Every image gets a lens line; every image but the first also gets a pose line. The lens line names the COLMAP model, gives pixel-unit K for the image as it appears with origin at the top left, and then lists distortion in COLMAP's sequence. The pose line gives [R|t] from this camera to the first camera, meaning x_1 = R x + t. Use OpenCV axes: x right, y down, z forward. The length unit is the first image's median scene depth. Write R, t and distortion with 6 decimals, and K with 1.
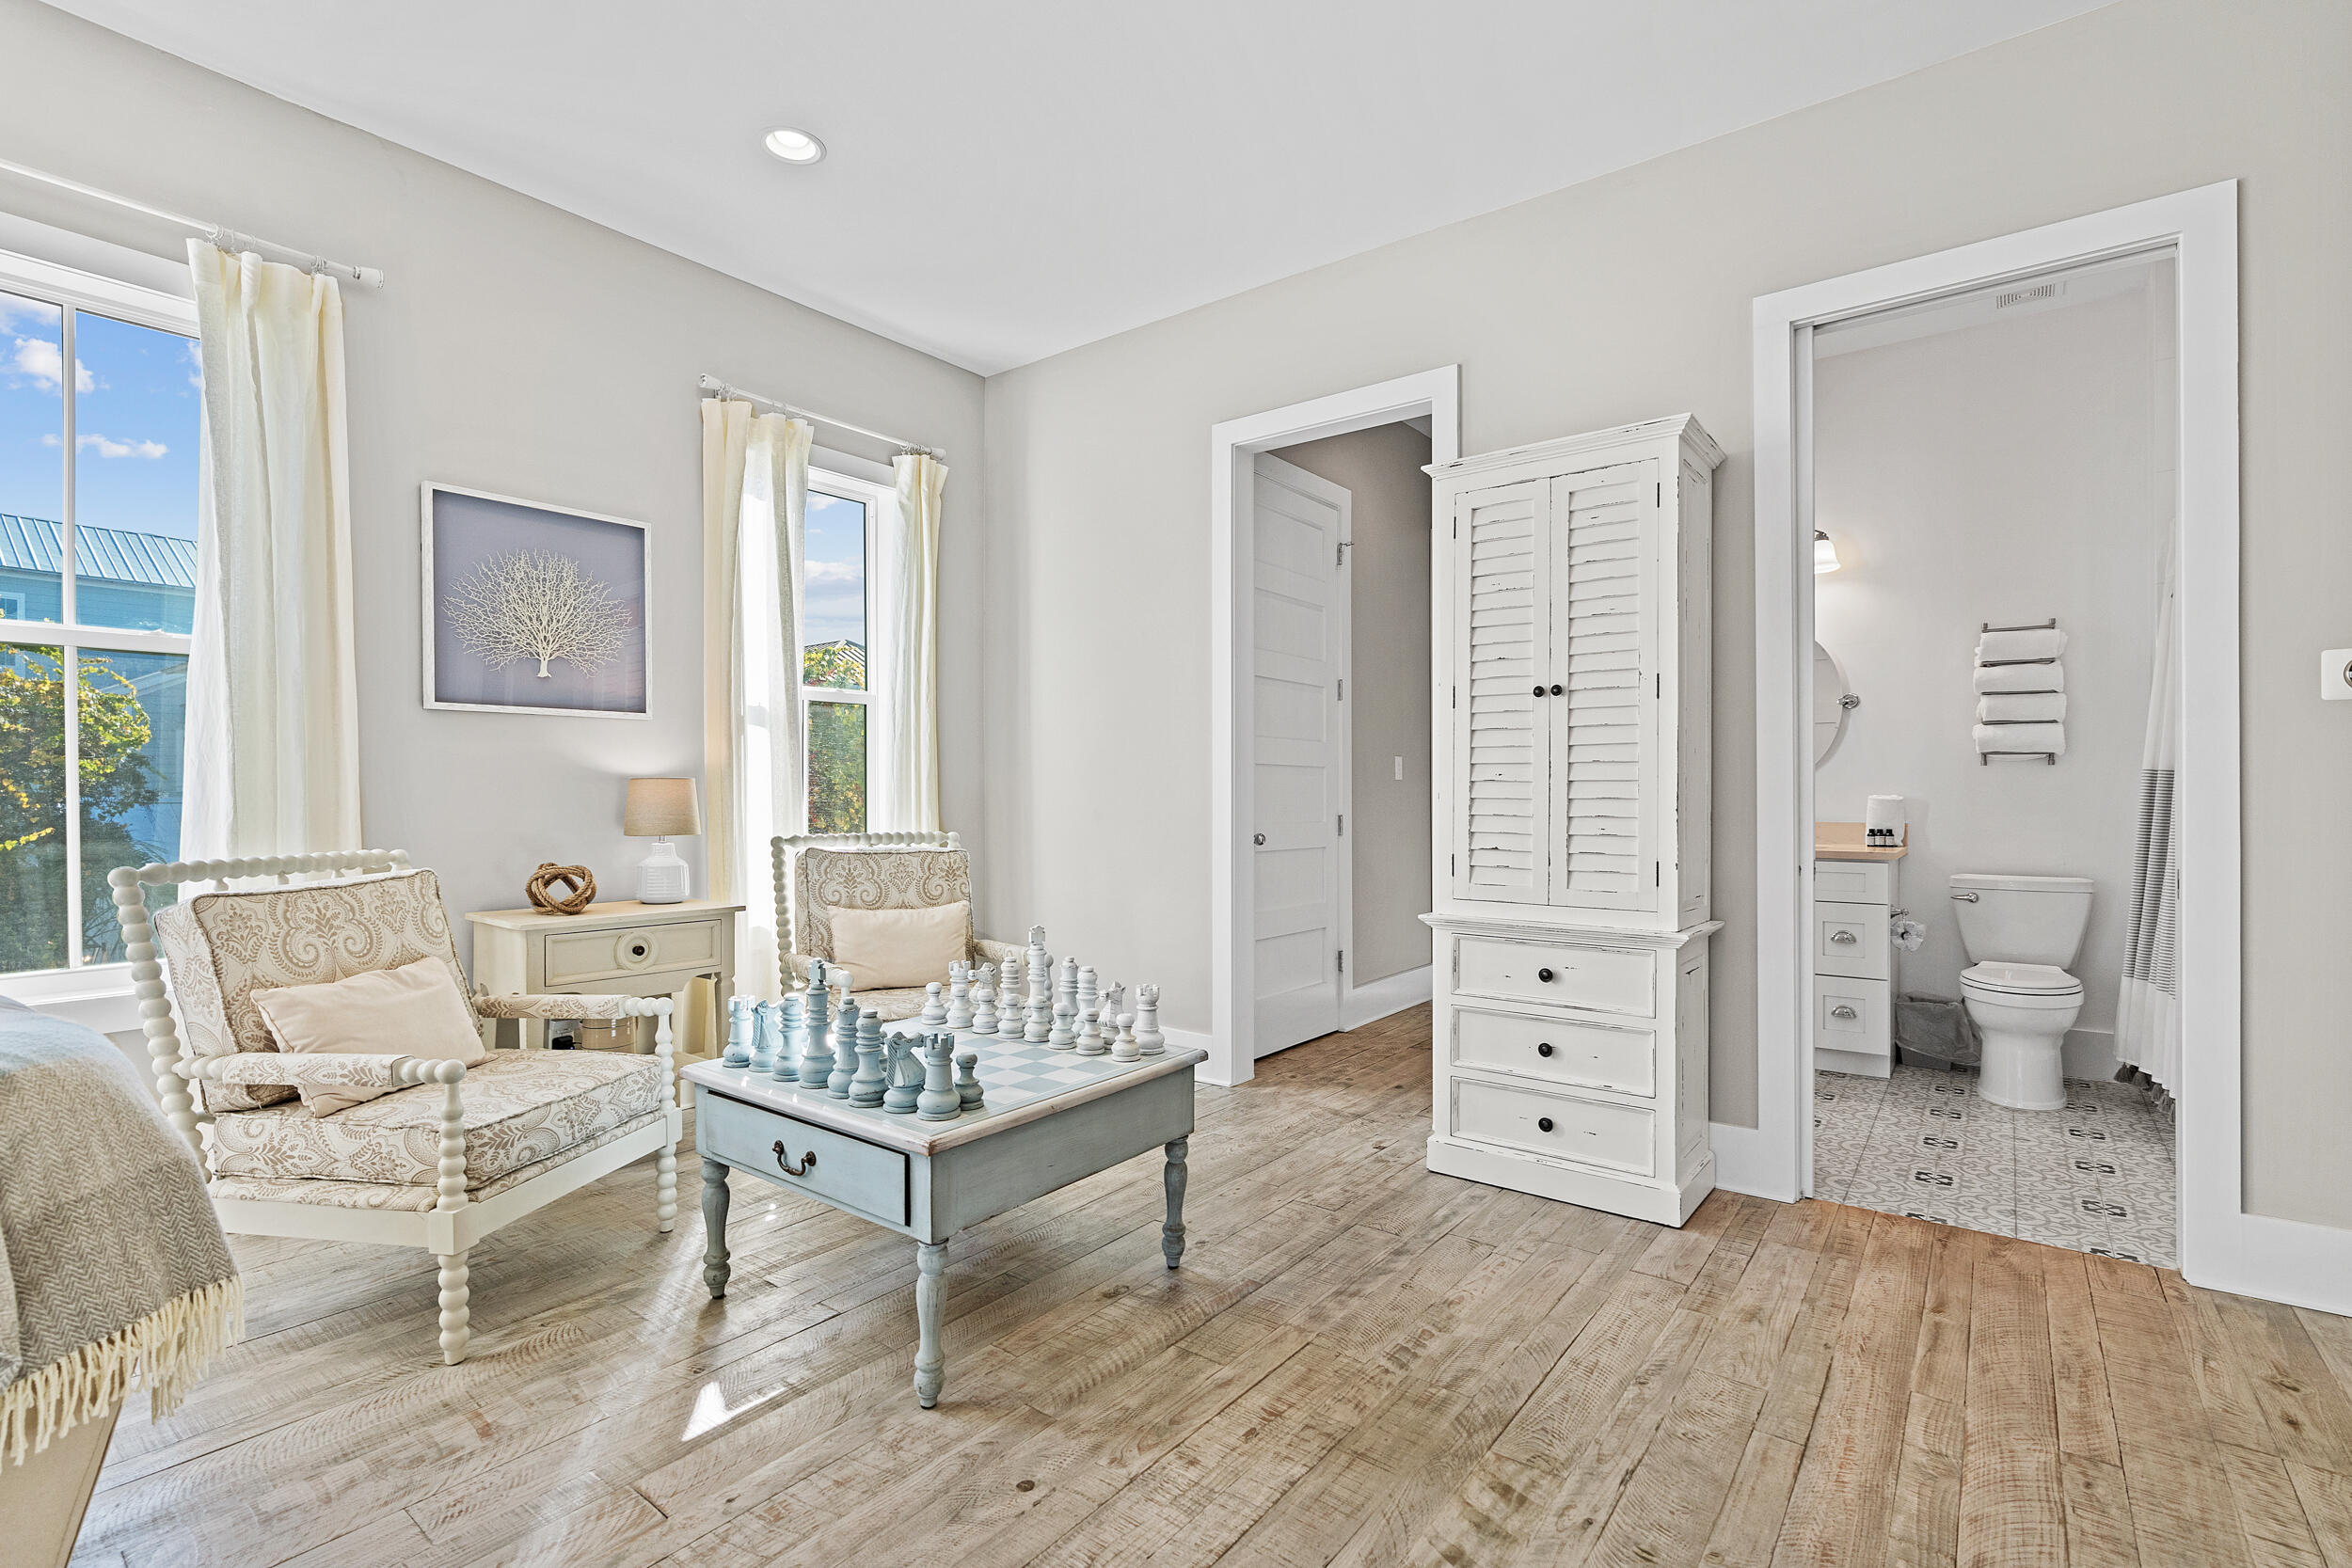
lens RADIAL K [[1085.0, 0, 1169.2], [0, 1085.0, 793.5], [0, 0, 1]] dist [-0.004985, 0.000818]
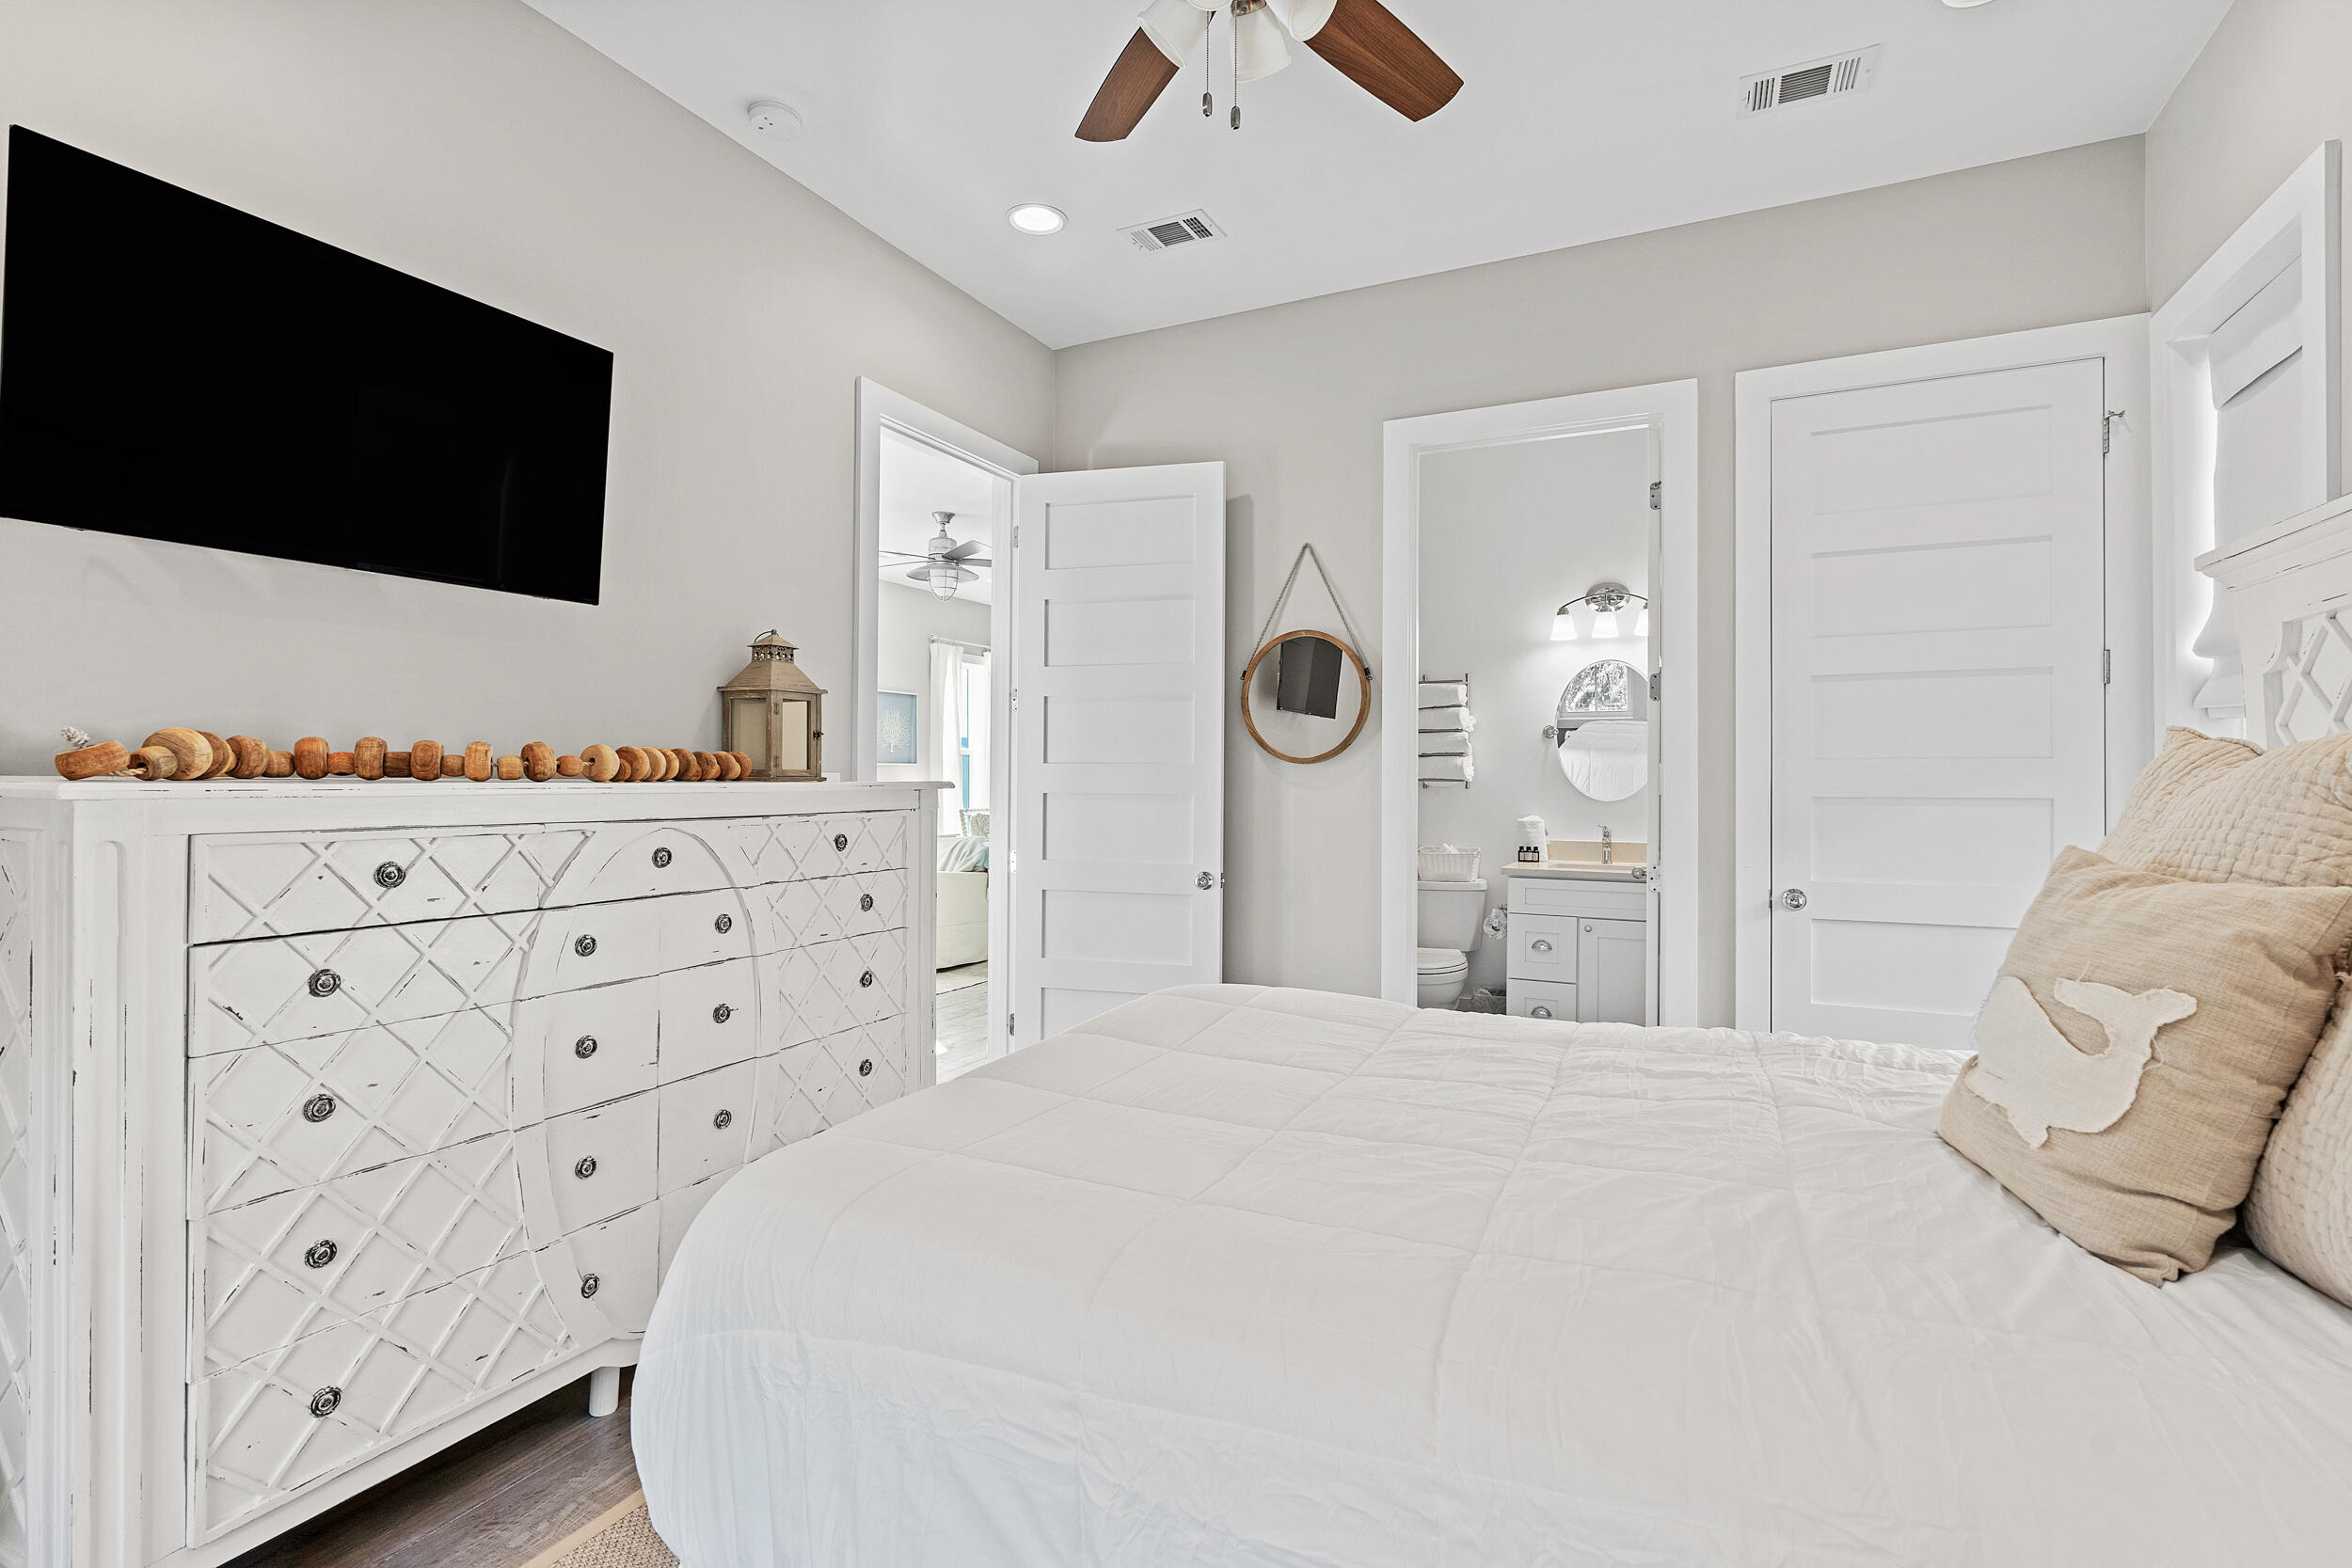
lens RADIAL K [[1085.0, 0, 1169.2], [0, 1085.0, 793.5], [0, 0, 1]] dist [-0.004985, 0.000818]
pose [[0.980094, 0.000849, 0.198530, -0.509124], [-0.003244, 0.999926, 0.011741, -0.042951], [-0.198506, -0.012151, 0.980024, -2.229003]]
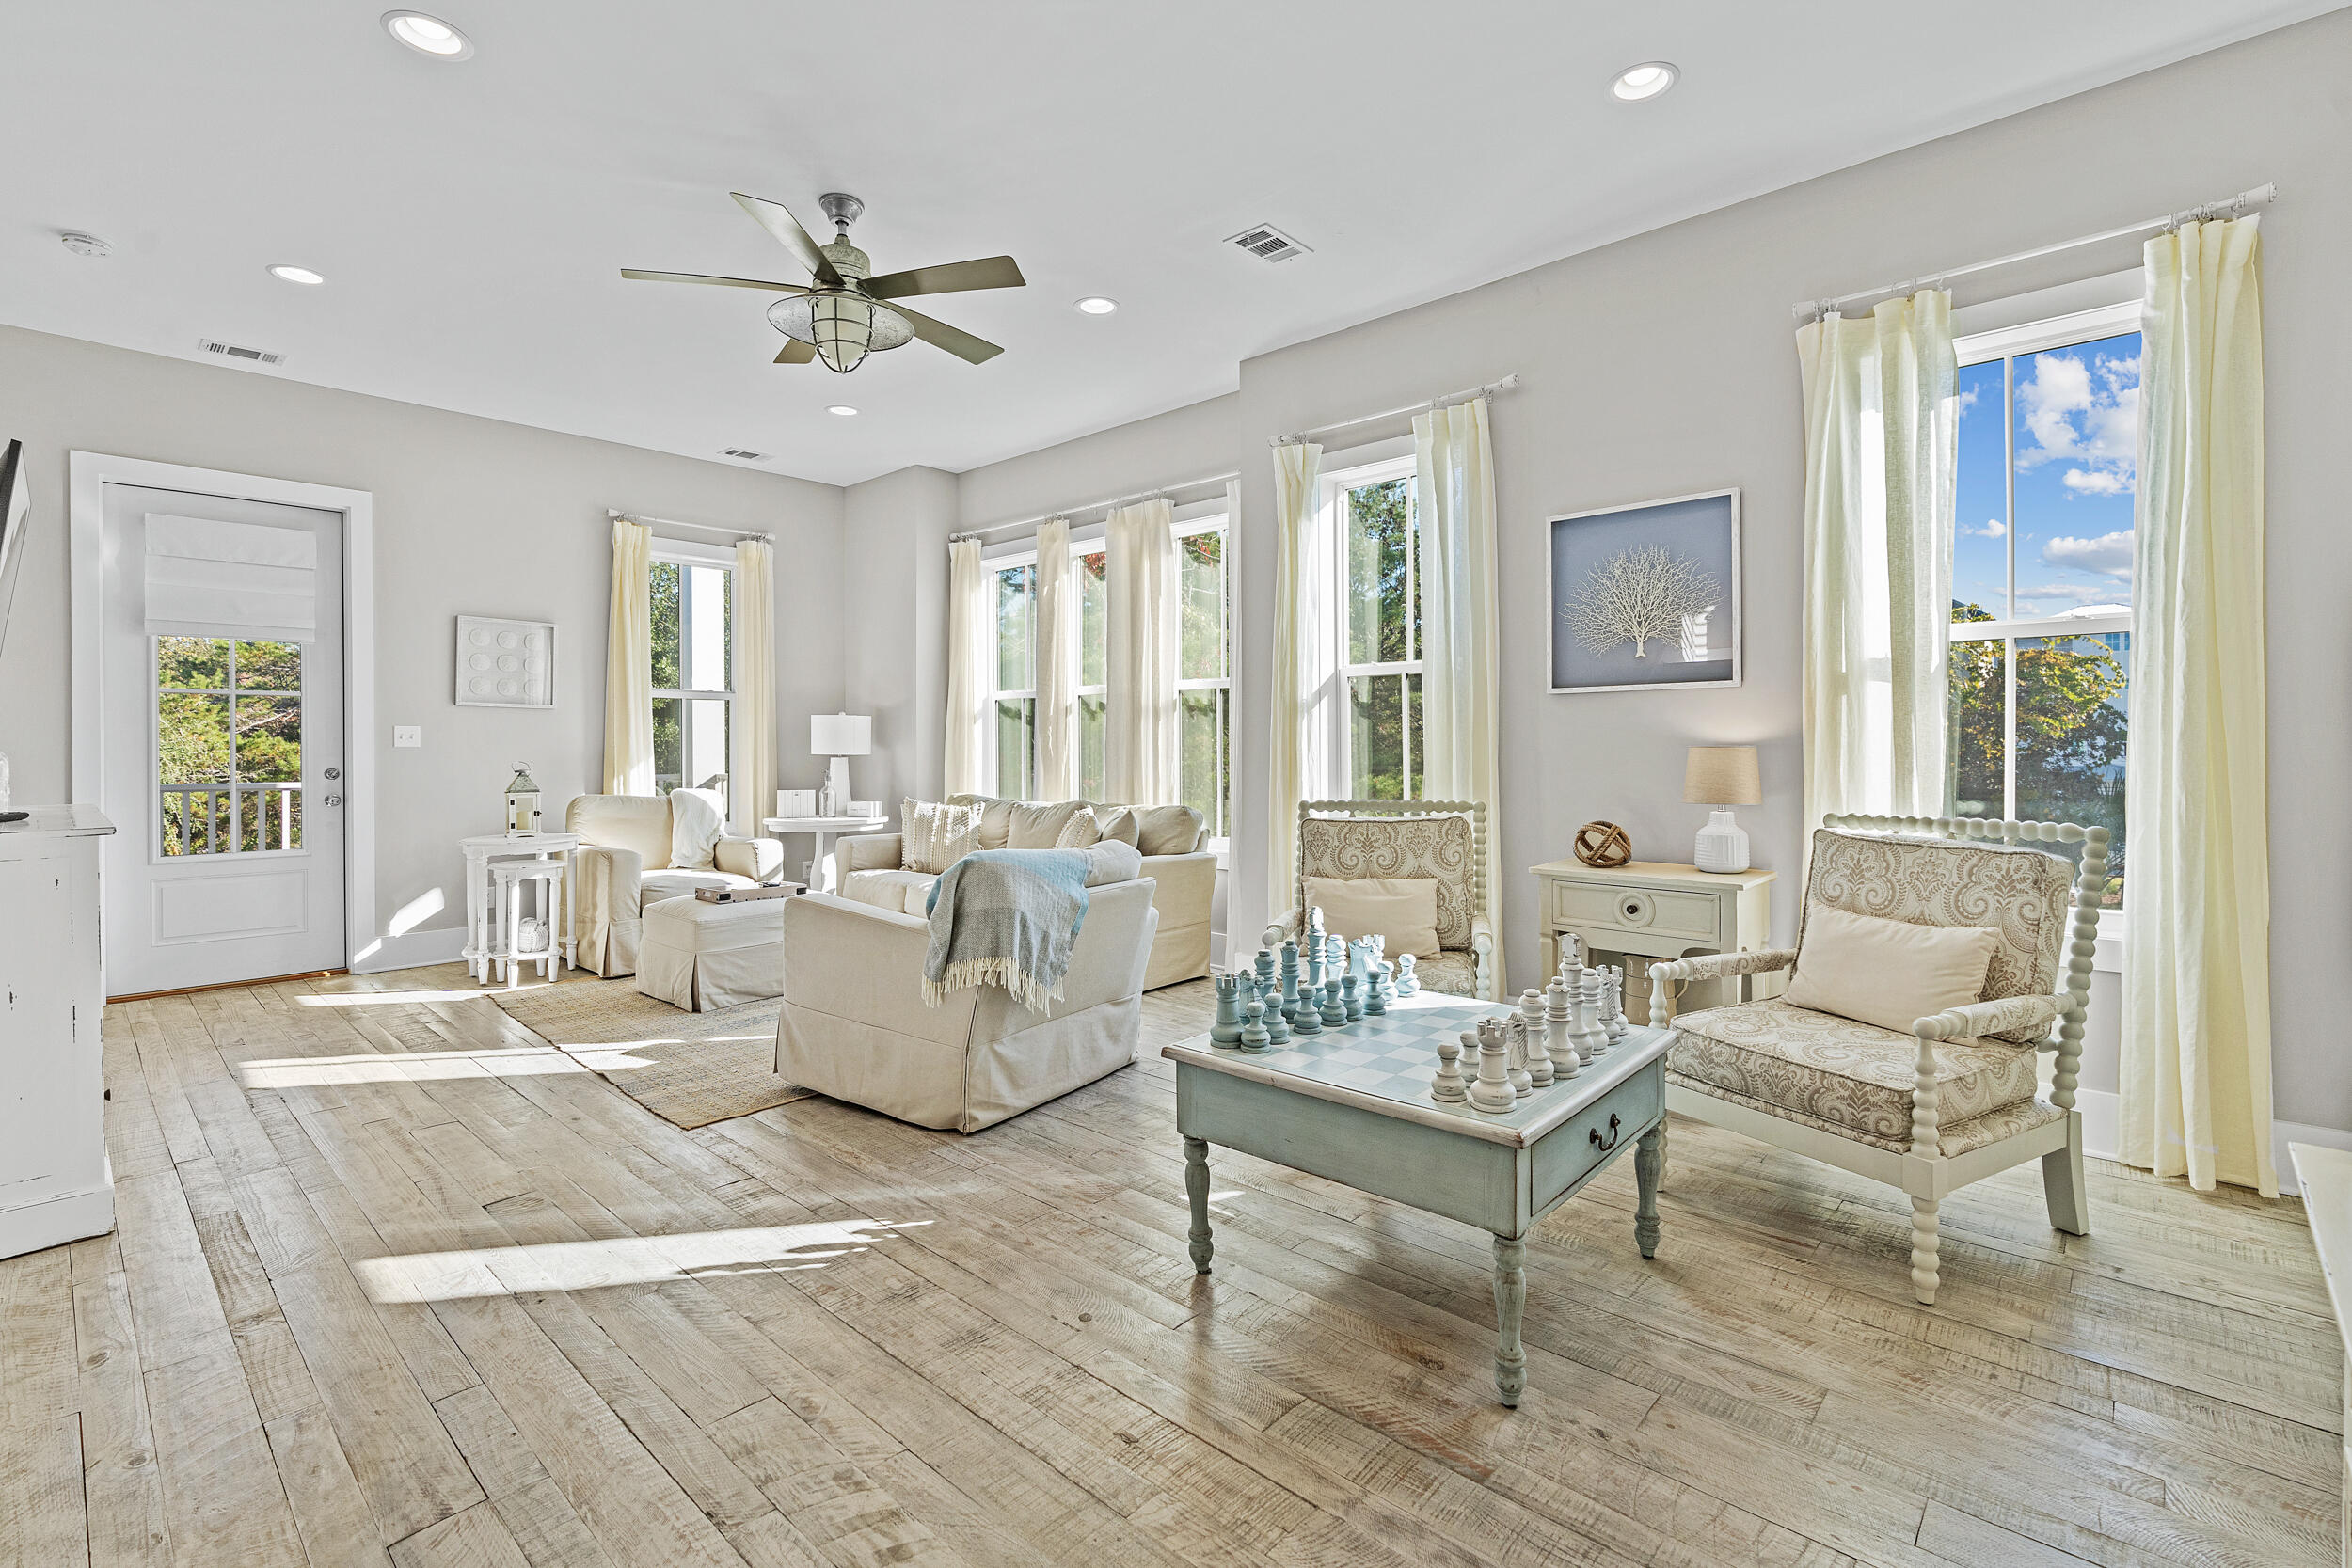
lens RADIAL K [[1051.5, 0, 1184.1], [0, 1051.5, 751.4], [0, 0, 1]] dist [-0.002451, 0.000381]
pose [[-0.078403, 0.004961, -0.996909, 0.645359], [0.004034, 0.999981, 0.004659, -0.019447], [0.996914, -0.003656, -0.078421, 0.719111]]
